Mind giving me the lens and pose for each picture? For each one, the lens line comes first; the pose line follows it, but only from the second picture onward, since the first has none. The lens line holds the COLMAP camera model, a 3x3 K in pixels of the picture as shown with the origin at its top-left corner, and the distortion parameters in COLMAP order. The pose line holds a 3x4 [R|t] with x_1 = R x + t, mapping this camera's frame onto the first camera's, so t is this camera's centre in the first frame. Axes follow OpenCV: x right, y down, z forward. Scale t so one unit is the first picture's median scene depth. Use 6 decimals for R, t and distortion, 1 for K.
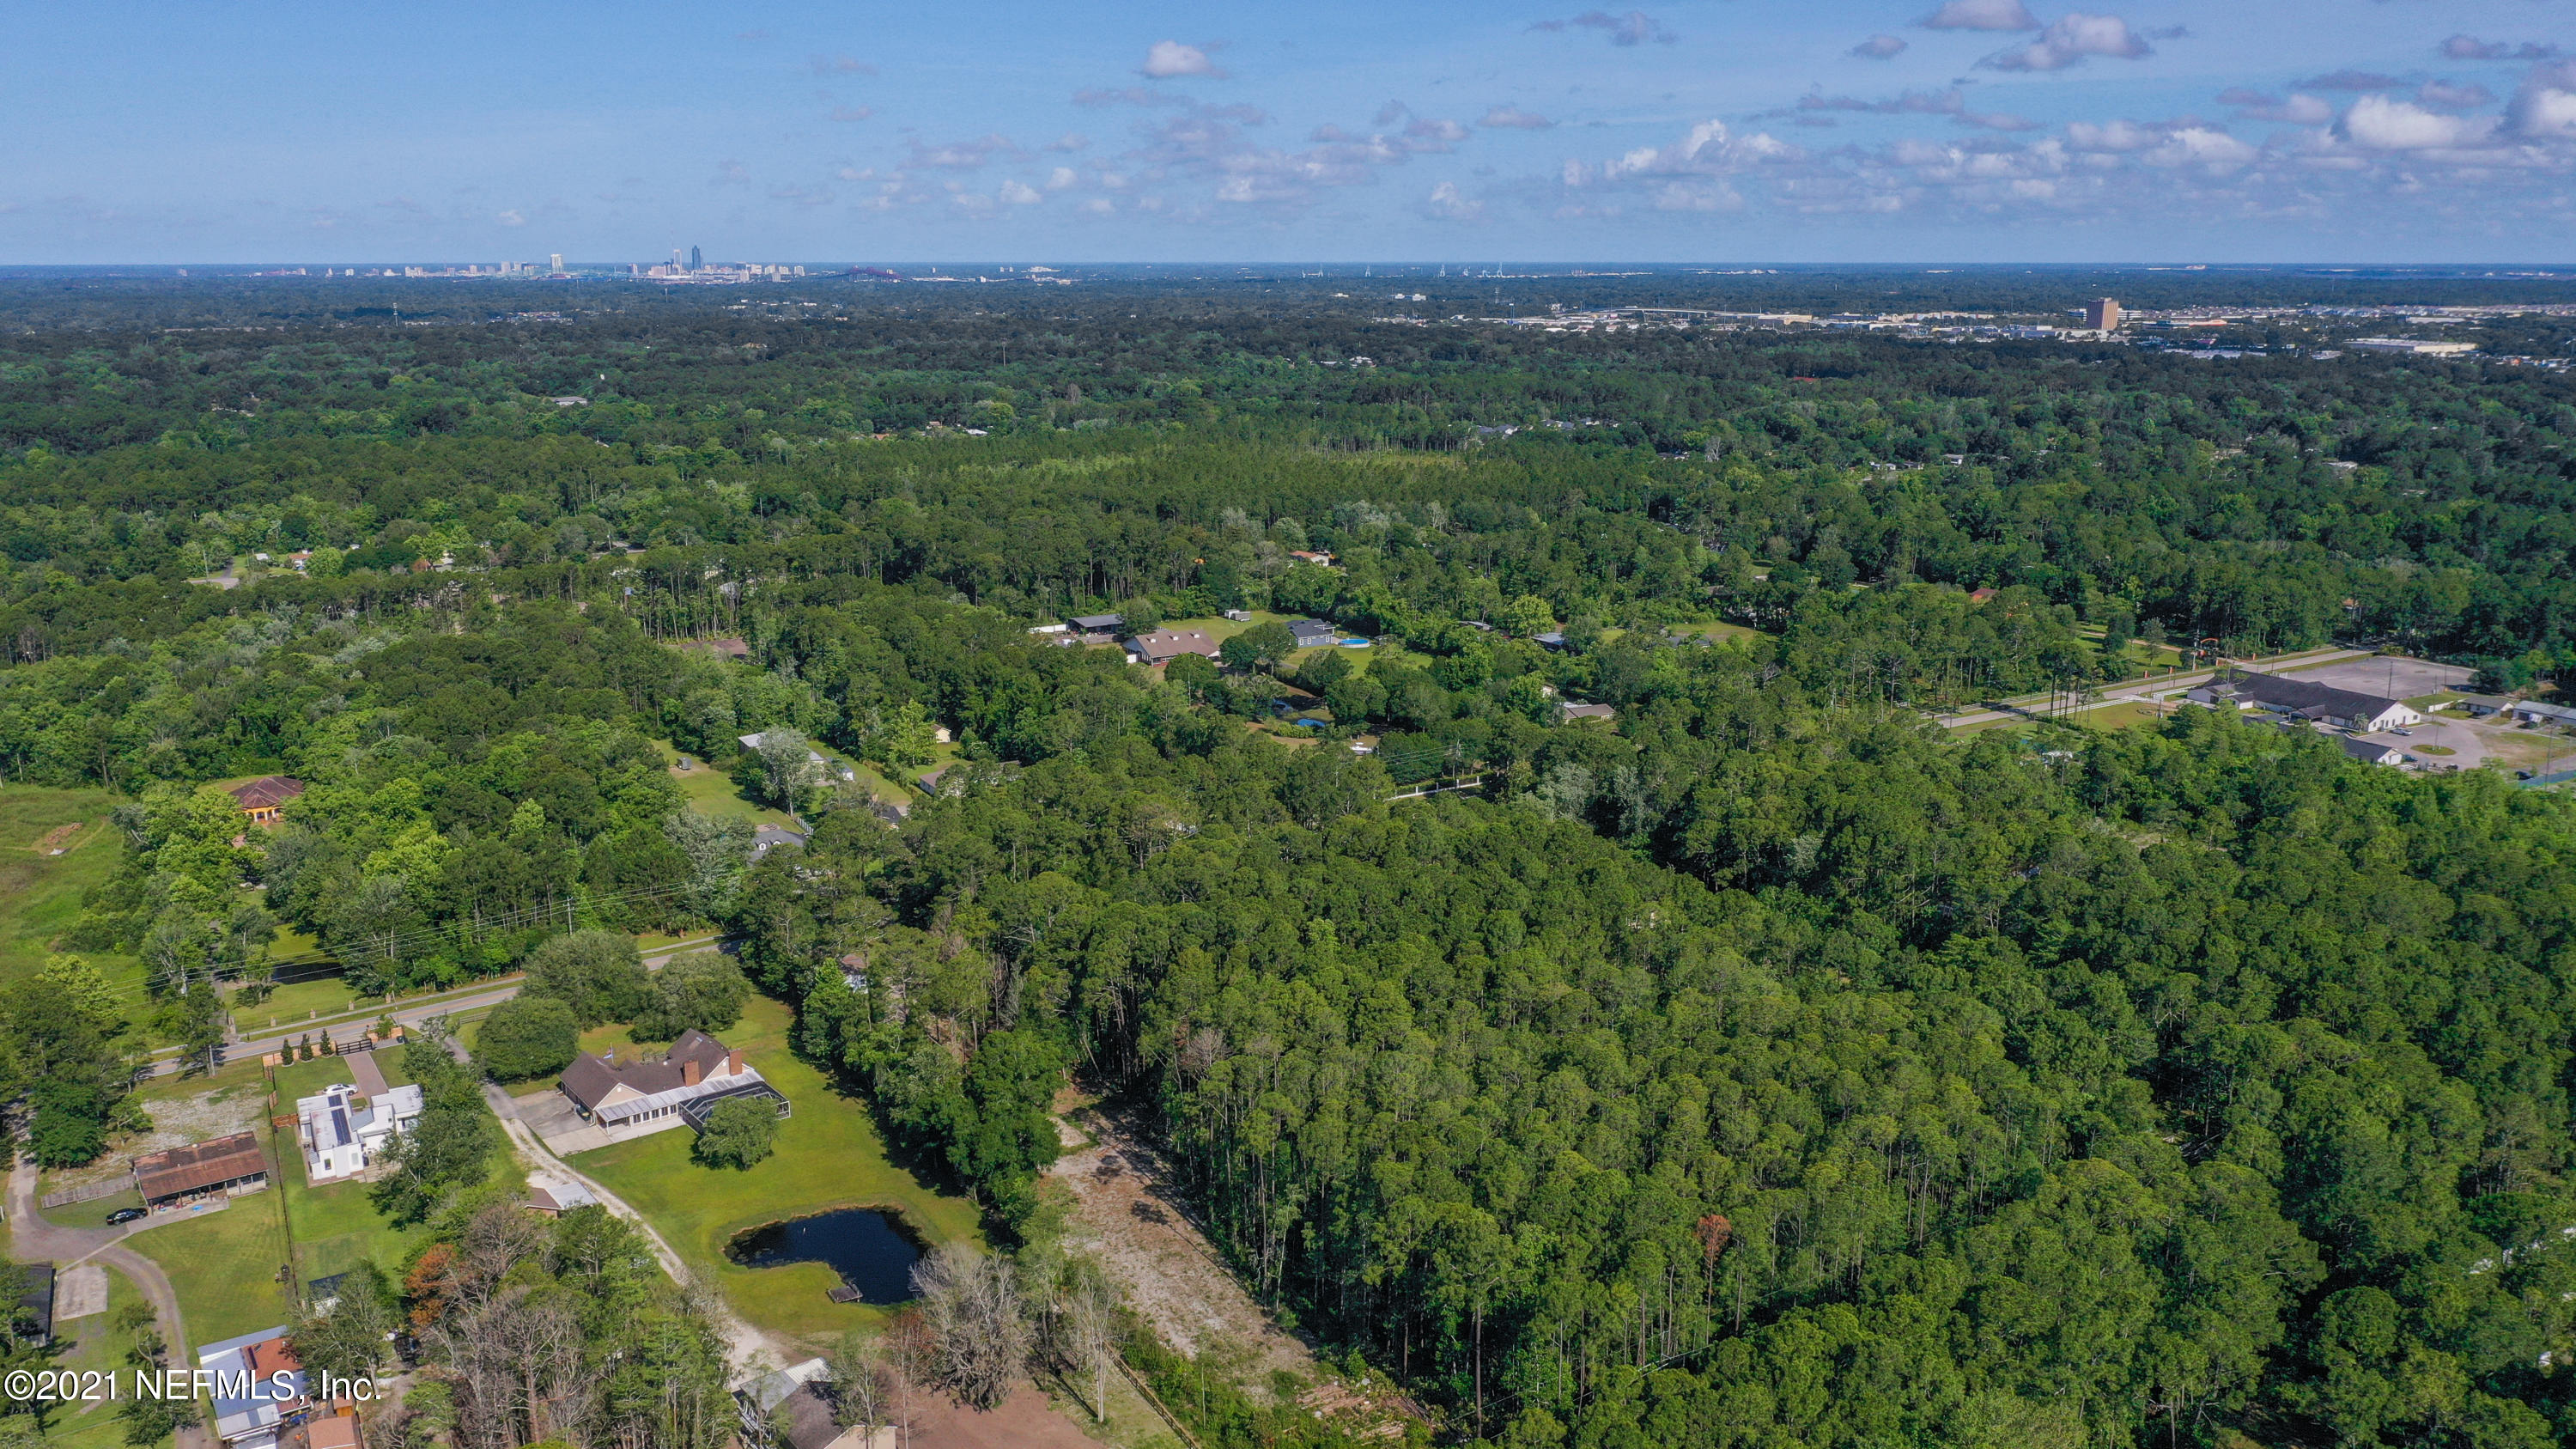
lens RADIAL K [[2006.9, 0, 1286.1], [0, 2006.9, 720.9], [0, 0, 1]] dist [-0.005255, -0.028665]
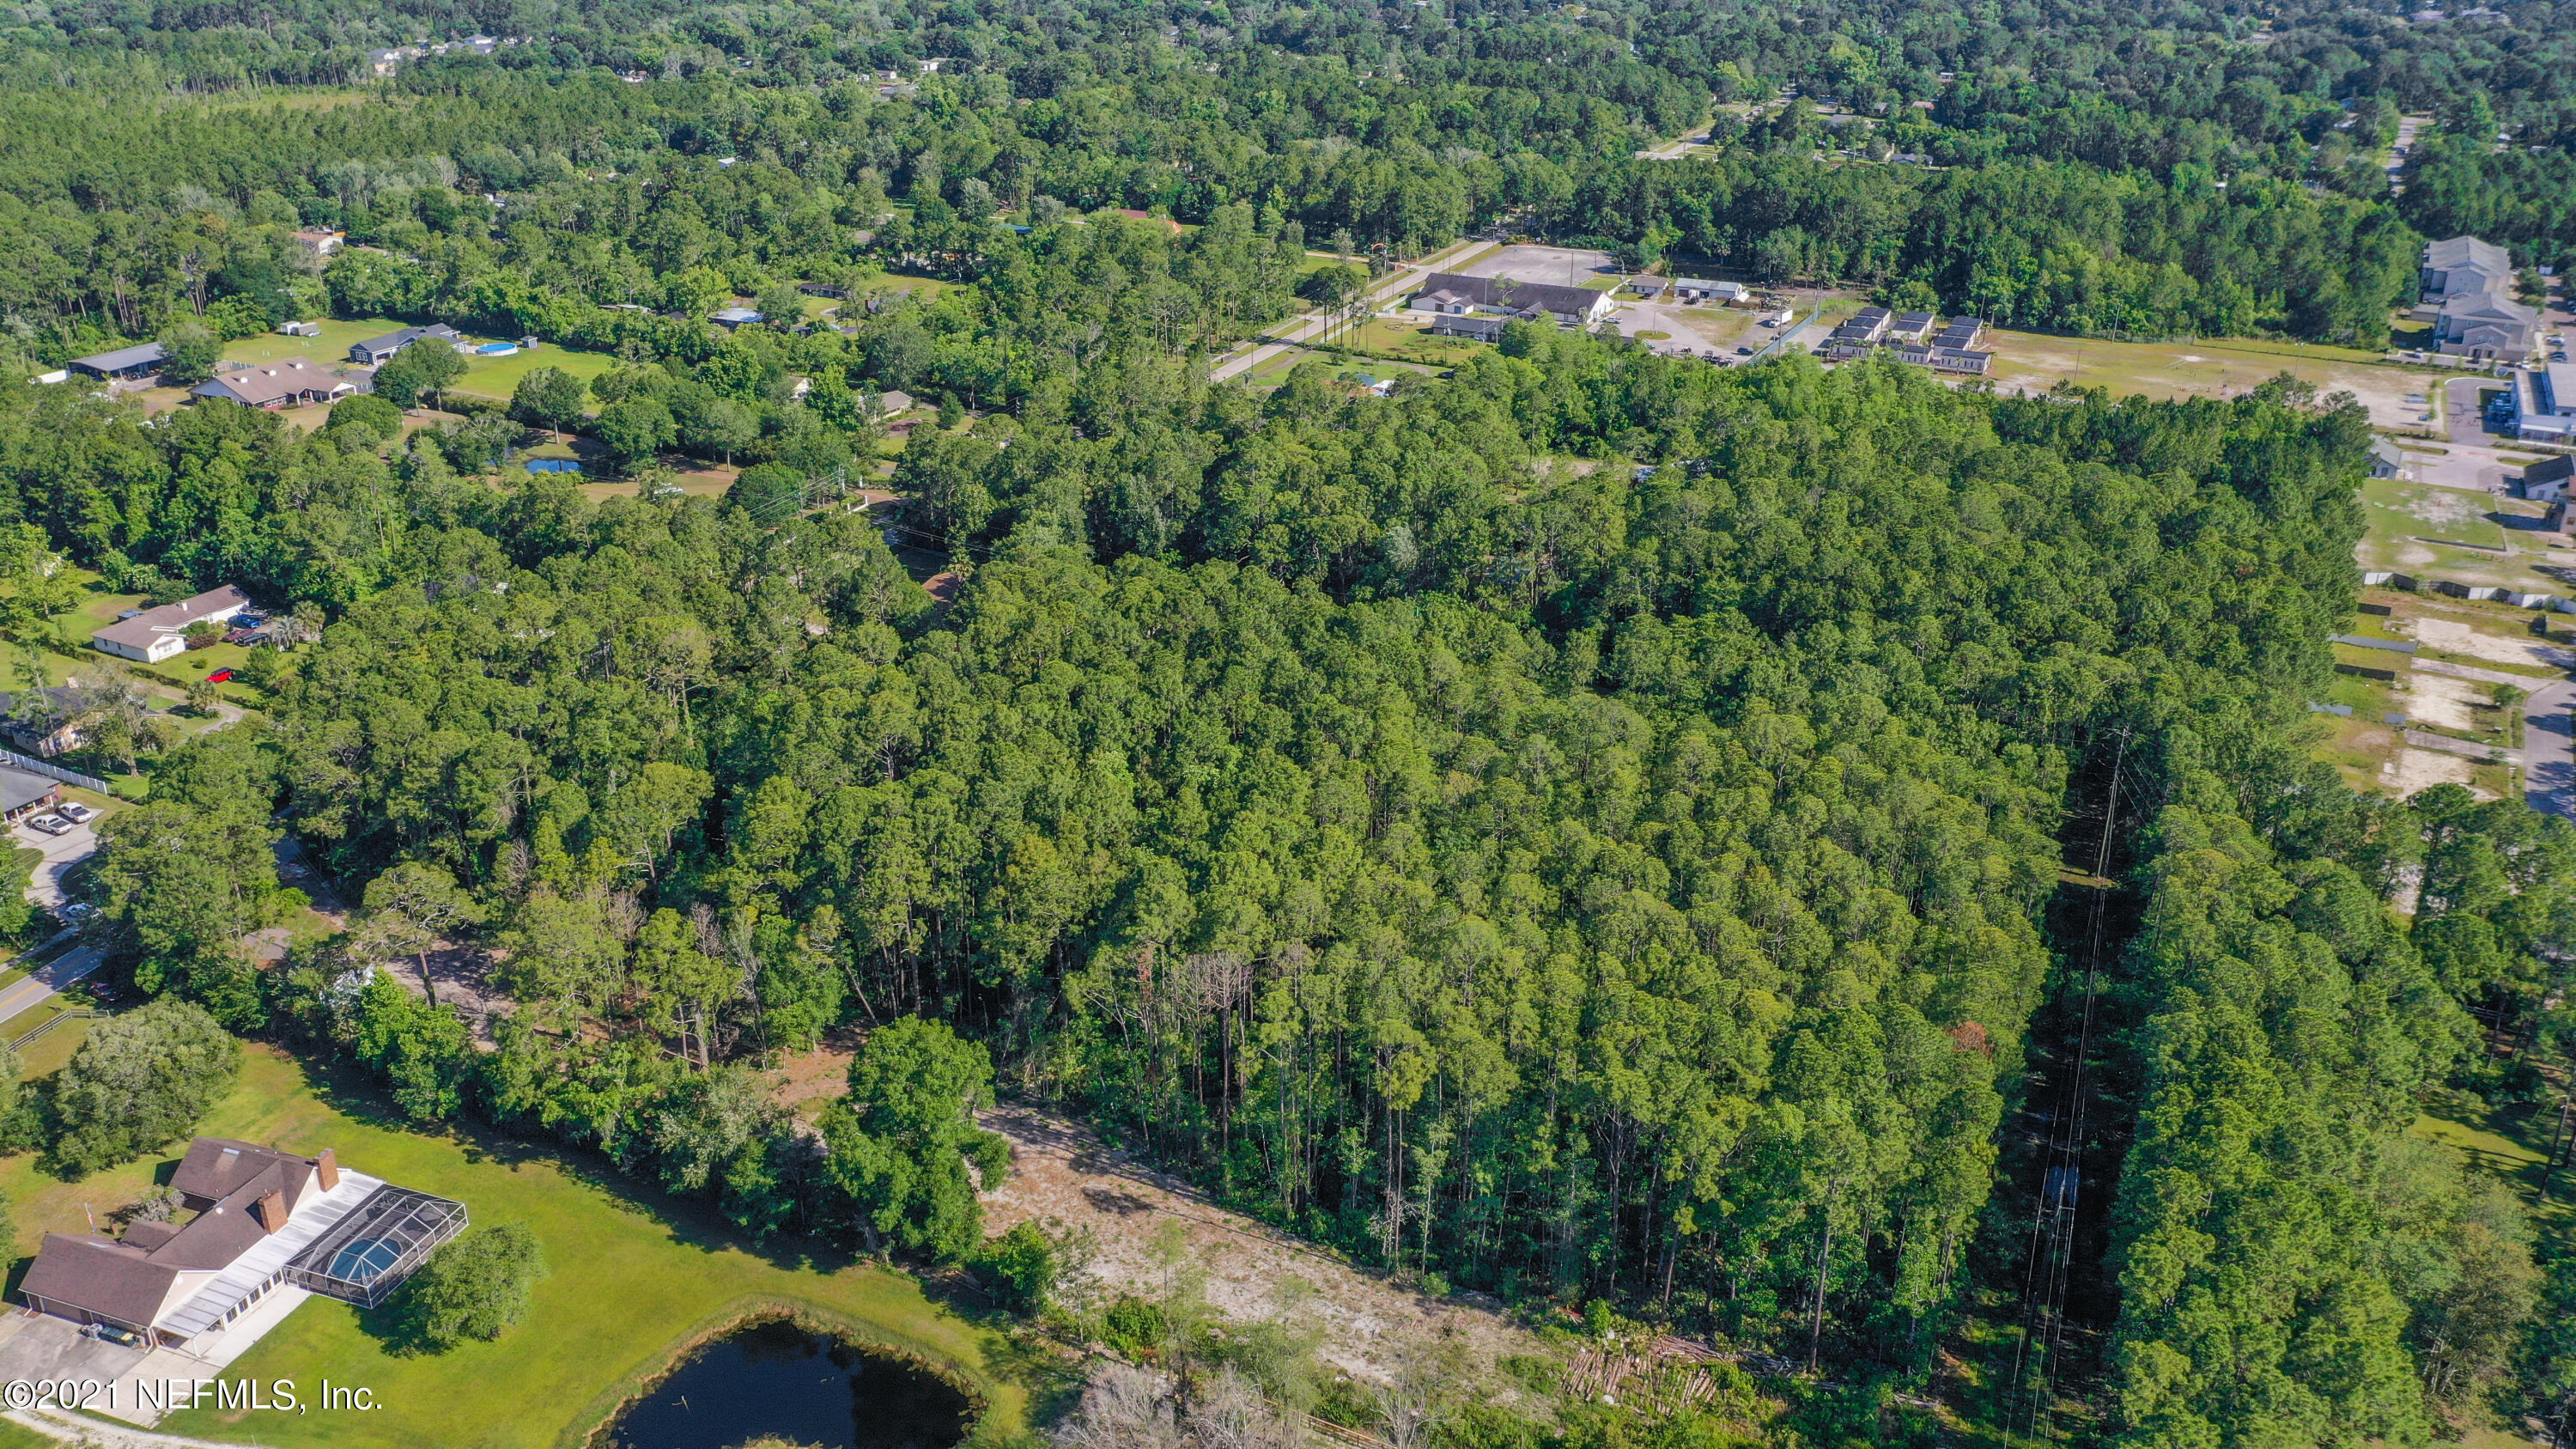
lens RADIAL K [[2006.9, 0, 1287.1], [0, 2006.9, 725.7], [0, 0, 1]] dist [-0.005255, -0.028665]
pose [[0.831152, -0.215648, 0.512526, -0.177006], [0.114517, 0.968360, 0.221732, -0.041742], [-0.544126, -0.125600, 0.829549, 0.178539]]
